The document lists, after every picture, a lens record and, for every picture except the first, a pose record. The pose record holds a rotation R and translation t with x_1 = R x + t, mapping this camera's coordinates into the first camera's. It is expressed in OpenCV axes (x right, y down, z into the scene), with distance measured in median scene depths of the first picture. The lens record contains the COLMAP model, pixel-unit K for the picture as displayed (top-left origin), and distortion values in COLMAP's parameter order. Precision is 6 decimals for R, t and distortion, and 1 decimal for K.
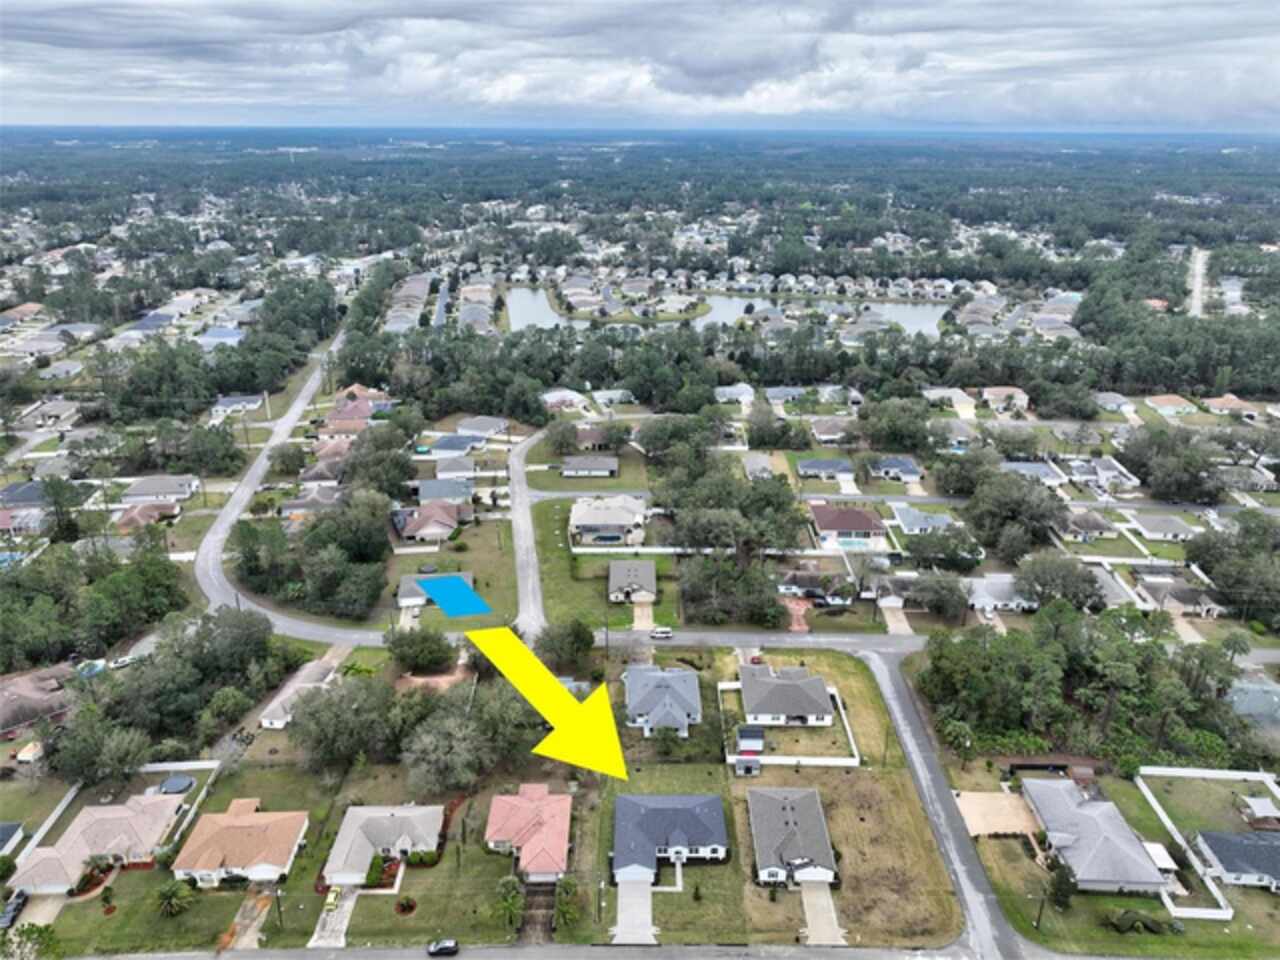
lens RADIAL K [[893.6, 0, 640.0], [0, 893.6, 480.0], [0, 0, 1]] dist [0.003453, 0.003562]
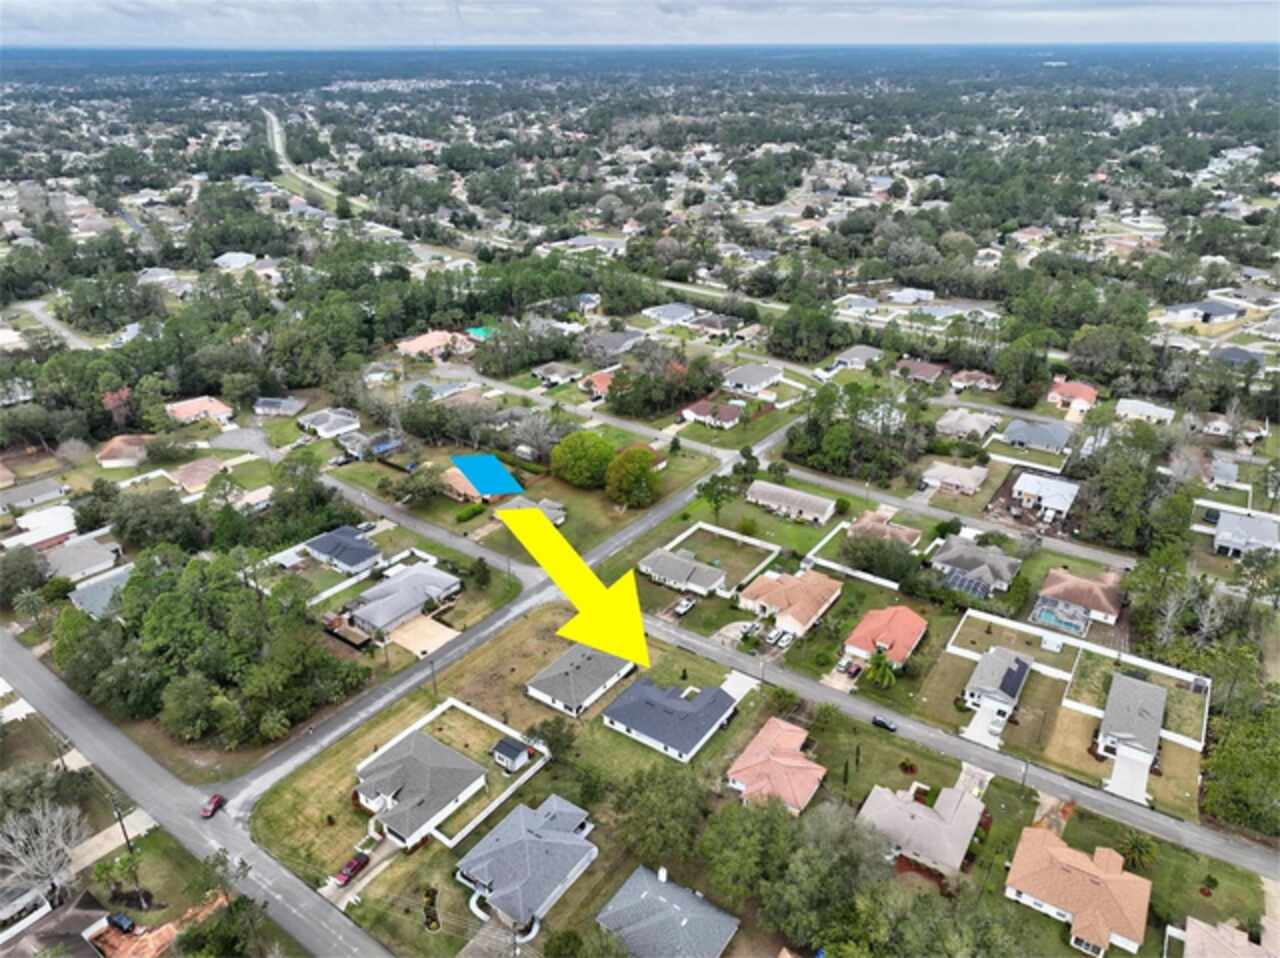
lens RADIAL K [[897.8, 0, 640.0], [0, 897.8, 479.0], [0, 0, 1]] dist [0.002943, 0.003226]
pose [[-0.822731, -0.254639, 0.508205, -0.437480], [0.205181, 0.700738, 0.683276, -0.584281], [-0.530108, 0.666427, -0.524272, 1.436394]]
